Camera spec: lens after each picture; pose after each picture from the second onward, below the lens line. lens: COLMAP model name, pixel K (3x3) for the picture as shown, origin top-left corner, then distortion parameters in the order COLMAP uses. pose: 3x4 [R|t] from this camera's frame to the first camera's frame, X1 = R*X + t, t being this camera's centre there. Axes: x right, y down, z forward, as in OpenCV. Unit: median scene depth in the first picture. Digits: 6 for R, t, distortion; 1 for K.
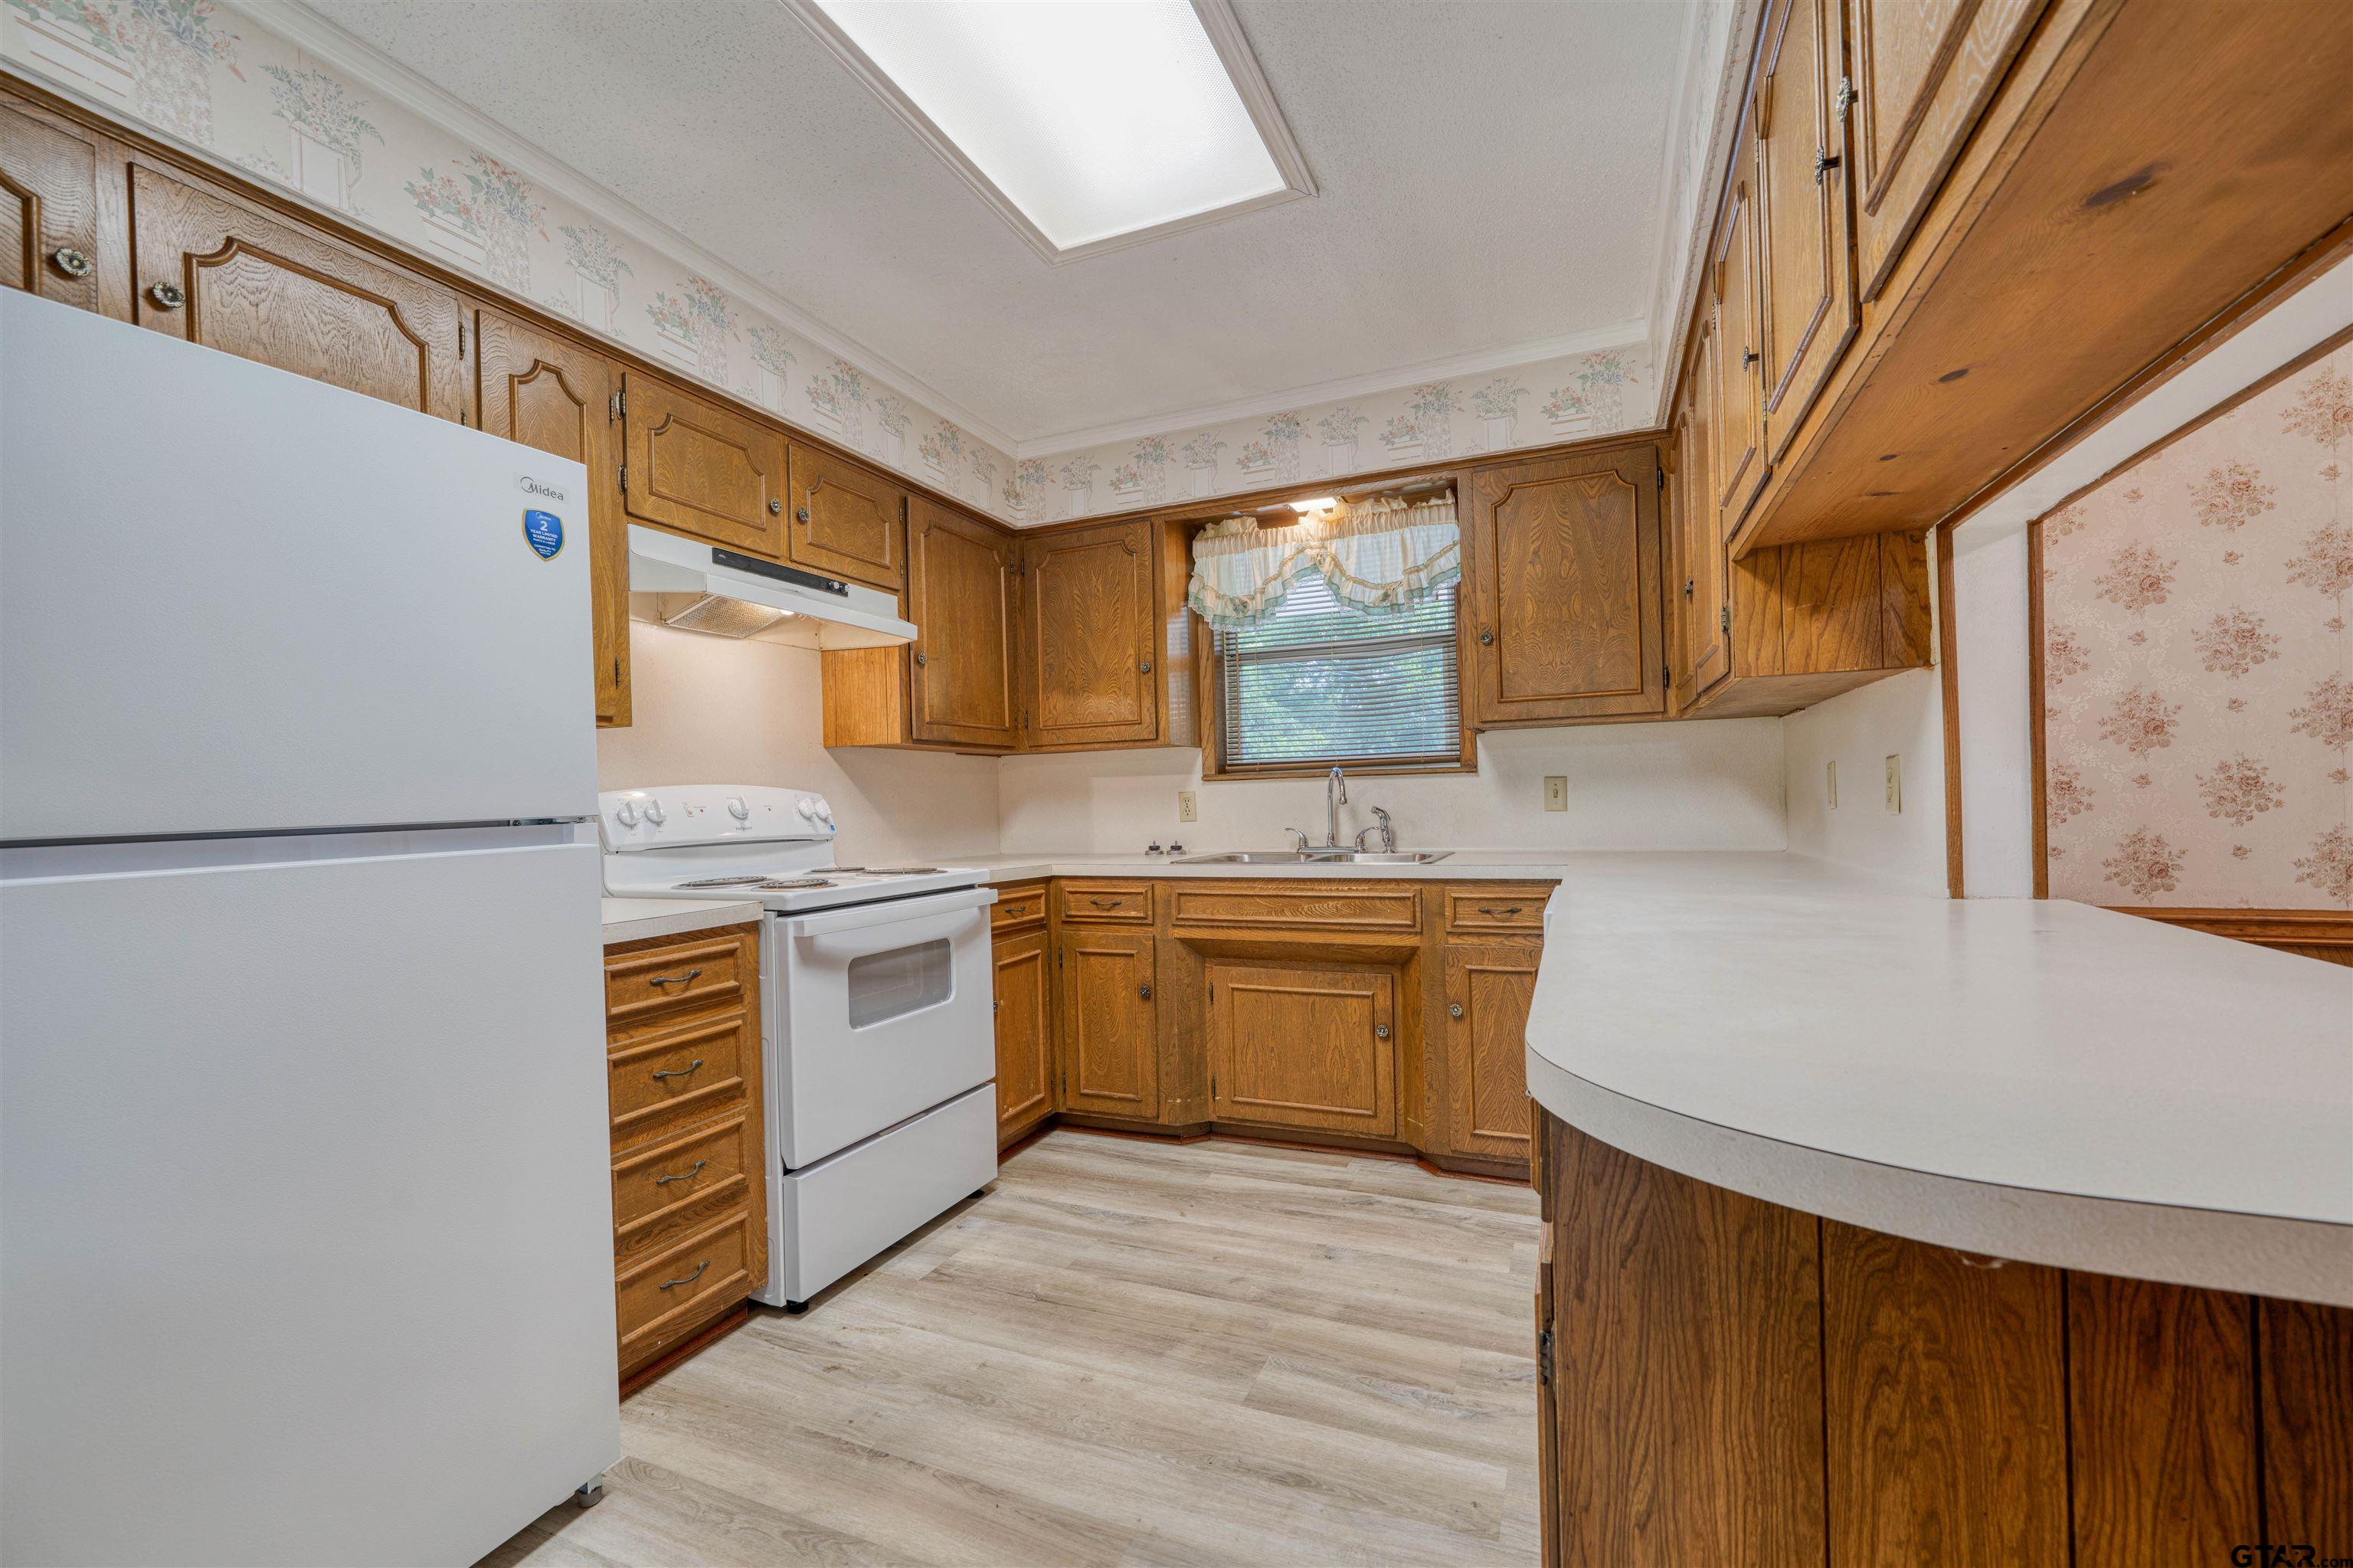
lens RADIAL K [[986.1, 0, 1177.8], [0, 986.1, 797.9], [0, 0, 1]] dist [-0.002093, 0.000012]
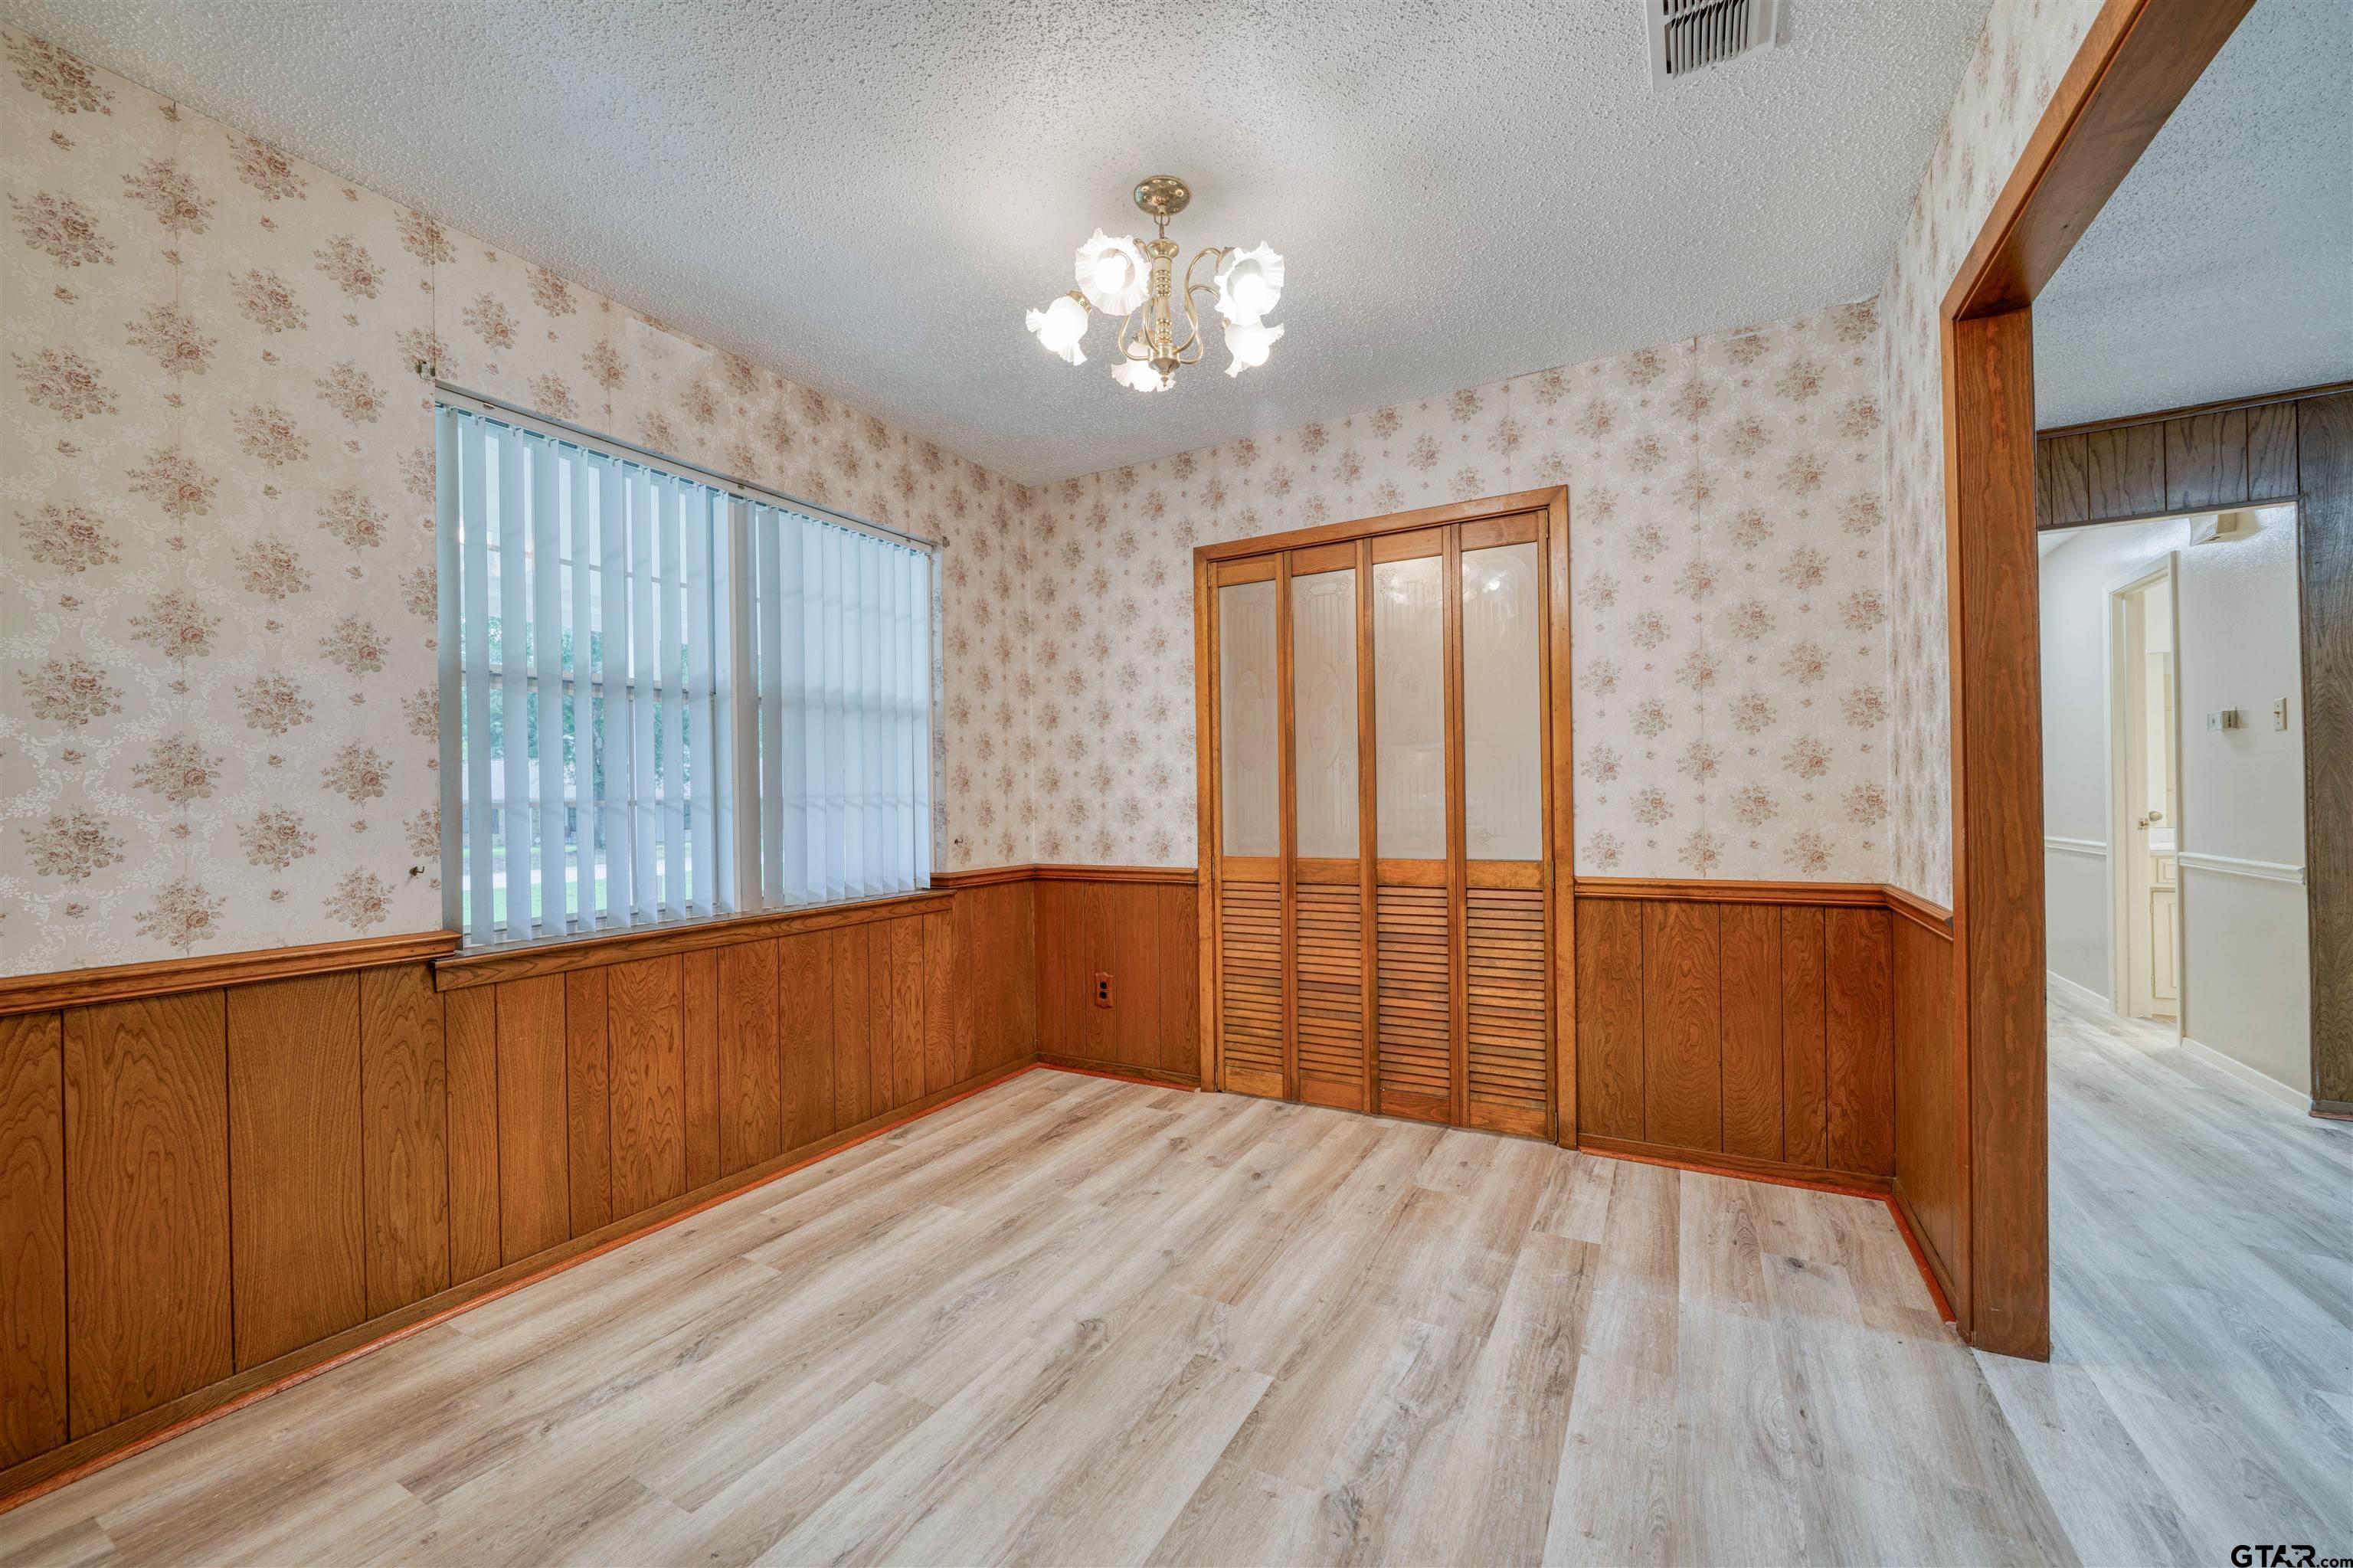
lens RADIAL K [[915.7, 0, 1170.4], [0, 915.7, 800.1], [0, 0, 1]] dist [-0.012256, 0.001737]
pose [[0.099302, 0.027185, 0.994686, 0.173139], [0.016987, 0.999435, -0.029011, -0.004803], [-0.994912, 0.019778, 0.098784, -0.082264]]
